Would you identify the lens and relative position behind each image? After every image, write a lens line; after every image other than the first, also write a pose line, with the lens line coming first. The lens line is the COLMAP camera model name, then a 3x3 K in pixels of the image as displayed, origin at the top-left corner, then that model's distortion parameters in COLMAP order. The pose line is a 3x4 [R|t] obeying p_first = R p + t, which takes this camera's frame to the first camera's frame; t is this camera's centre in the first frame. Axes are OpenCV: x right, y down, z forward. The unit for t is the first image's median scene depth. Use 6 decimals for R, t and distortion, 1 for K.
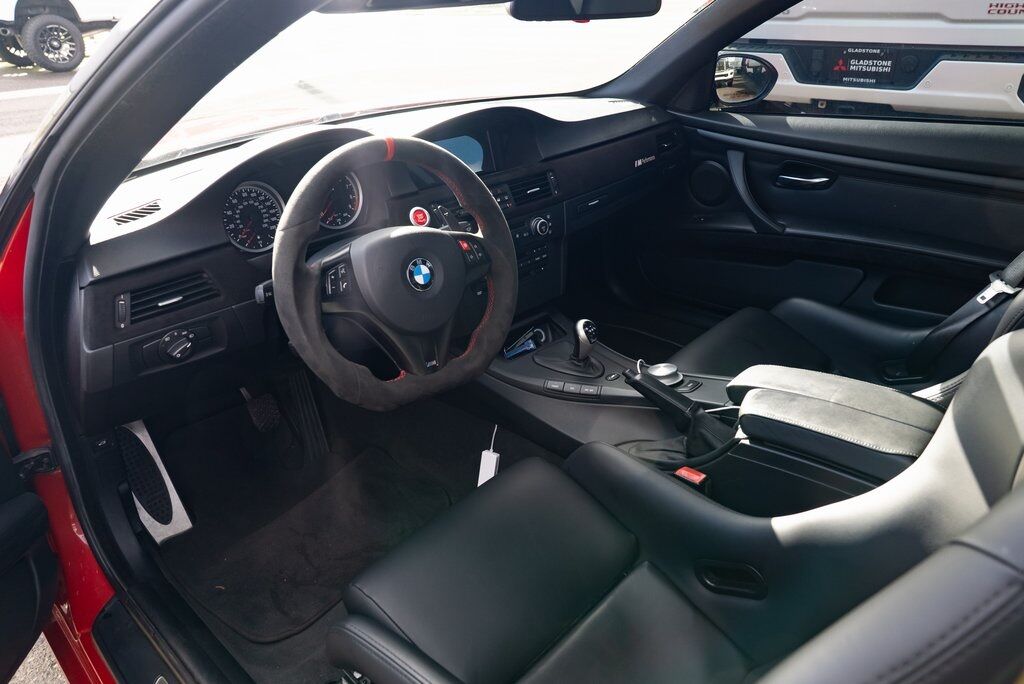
lens RADIAL K [[704.4, 0, 512.0], [0, 704.4, 342.0], [0, 0, 1]] dist [-0.039847, 0.043013]
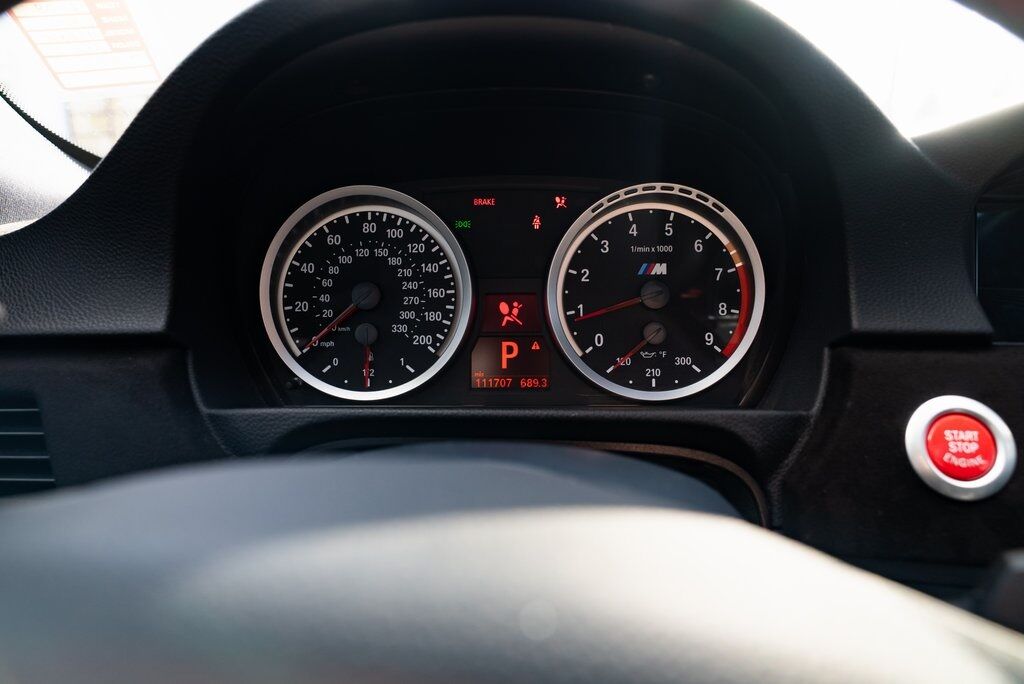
lens RADIAL K [[704.4, 0, 512.0], [0, 704.4, 342.0], [0, 0, 1]] dist [-0.039847, 0.043013]
pose [[0.661227, 0.193946, -0.724682, -0.077227], [-0.345981, 0.935974, -0.065192, -0.157460], [0.665640, 0.293833, 0.685993, 0.812933]]
